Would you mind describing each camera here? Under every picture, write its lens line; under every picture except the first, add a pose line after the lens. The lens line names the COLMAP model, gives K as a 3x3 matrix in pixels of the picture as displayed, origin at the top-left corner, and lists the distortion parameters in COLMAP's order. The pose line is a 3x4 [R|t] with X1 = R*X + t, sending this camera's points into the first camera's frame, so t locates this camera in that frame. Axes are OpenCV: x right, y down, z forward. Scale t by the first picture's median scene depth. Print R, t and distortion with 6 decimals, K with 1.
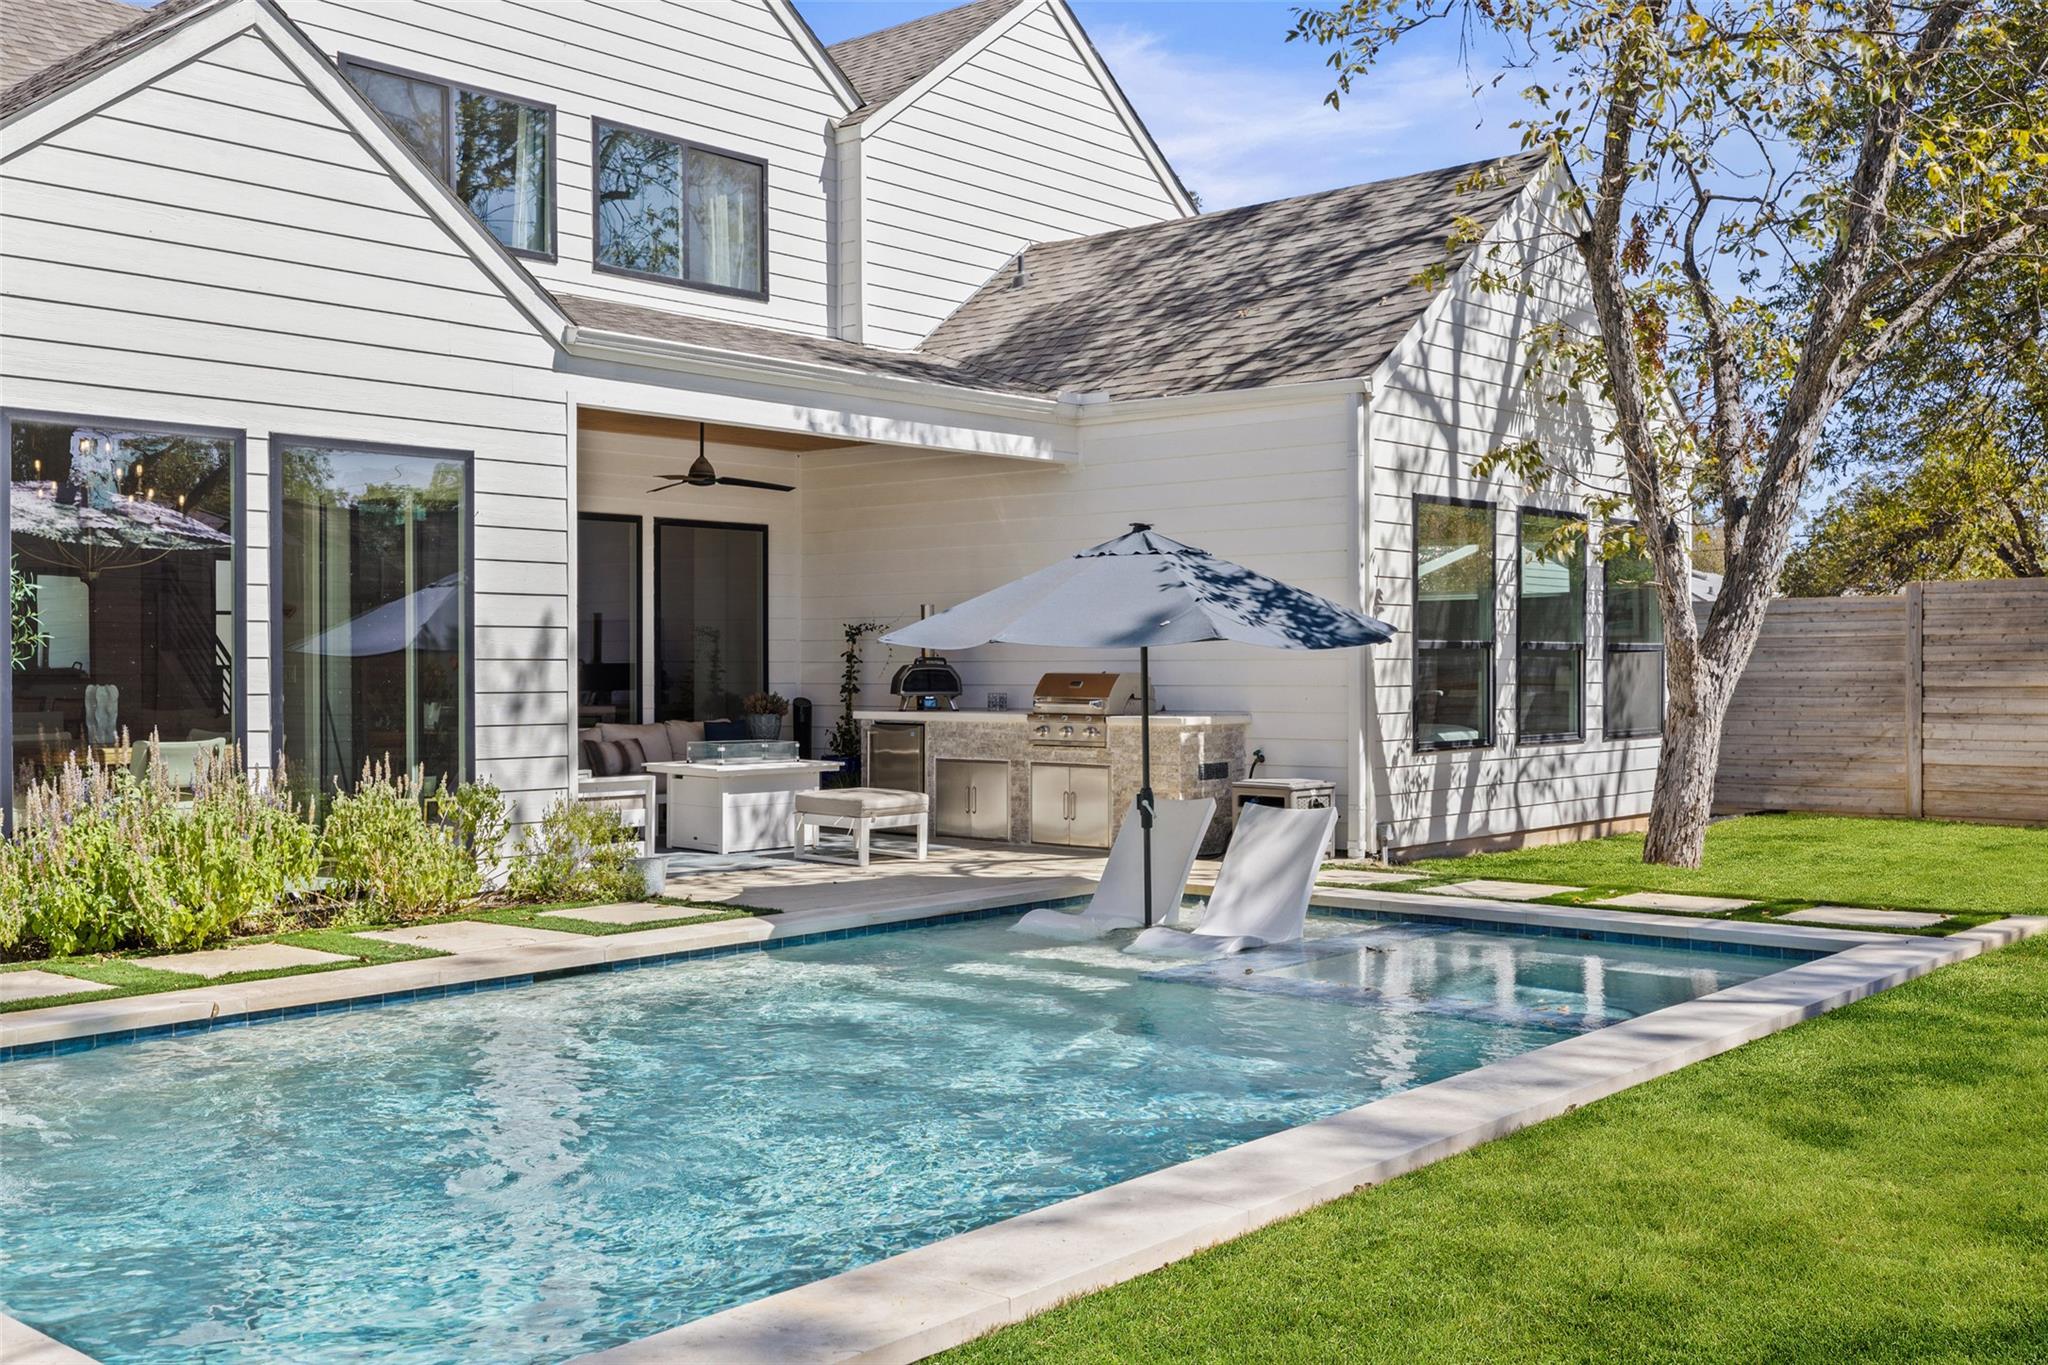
lens RADIAL K [[2008.2, 0, 1023.7], [0, 2008.2, 680.0], [0, 0, 1]] dist [-0.007642, 0.000000]
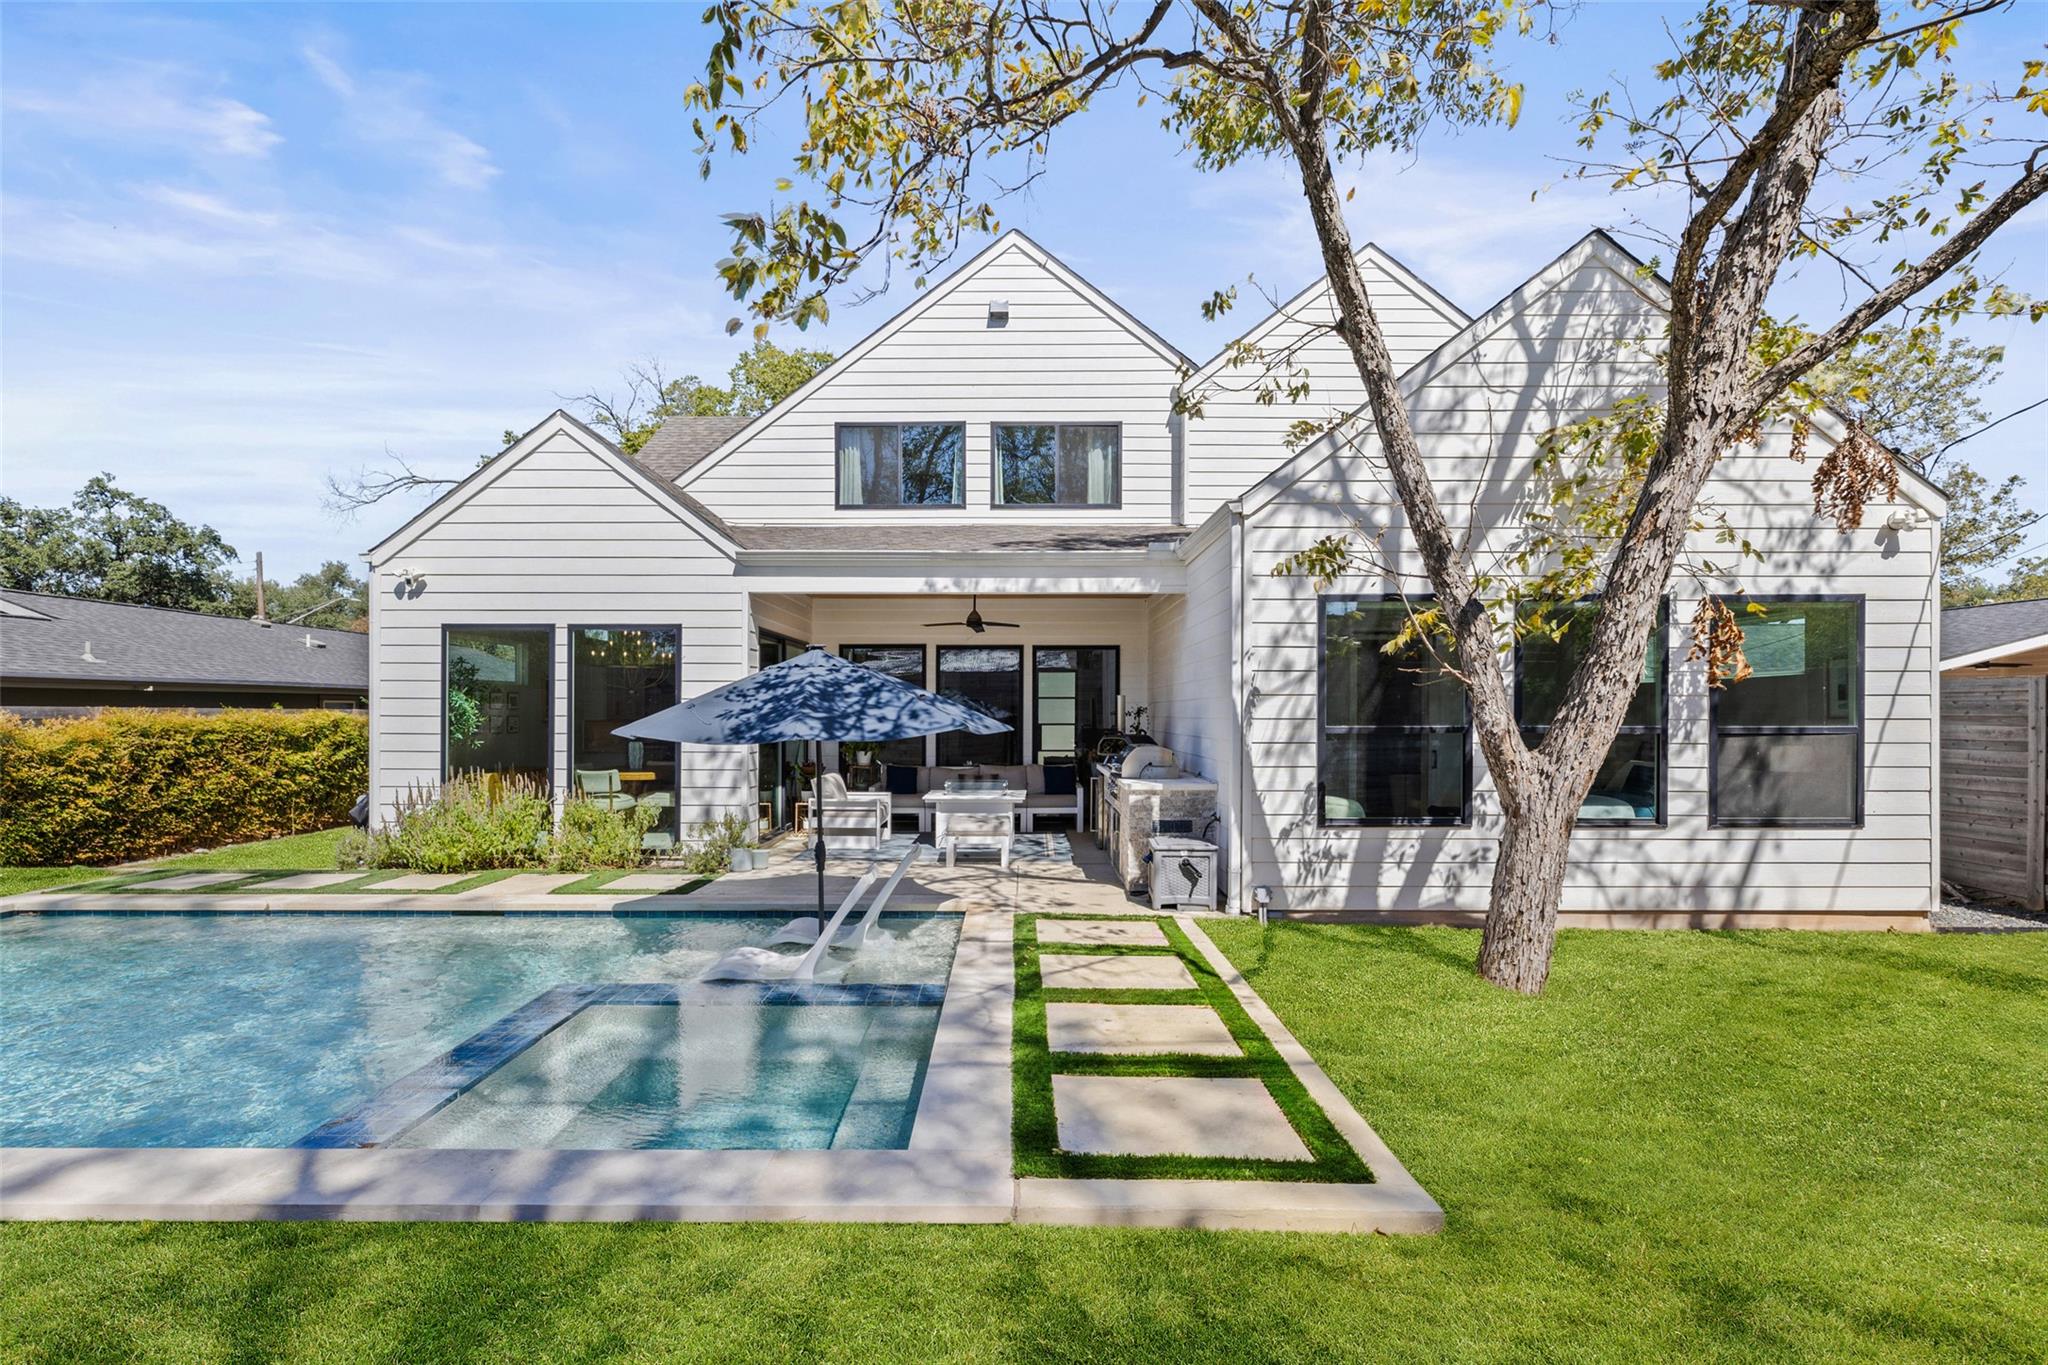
lens RADIAL K [[948.4, 0, 1023.6], [0, 948.4, 699.3], [0, 0, 1]] dist [-0.002354, 0.000258]
pose [[0.647837, -0.006643, -0.761750, 0.488902], [-0.007471, 0.999858, -0.015073, -0.025436], [0.761742, 0.015456, 0.647696, 0.532774]]
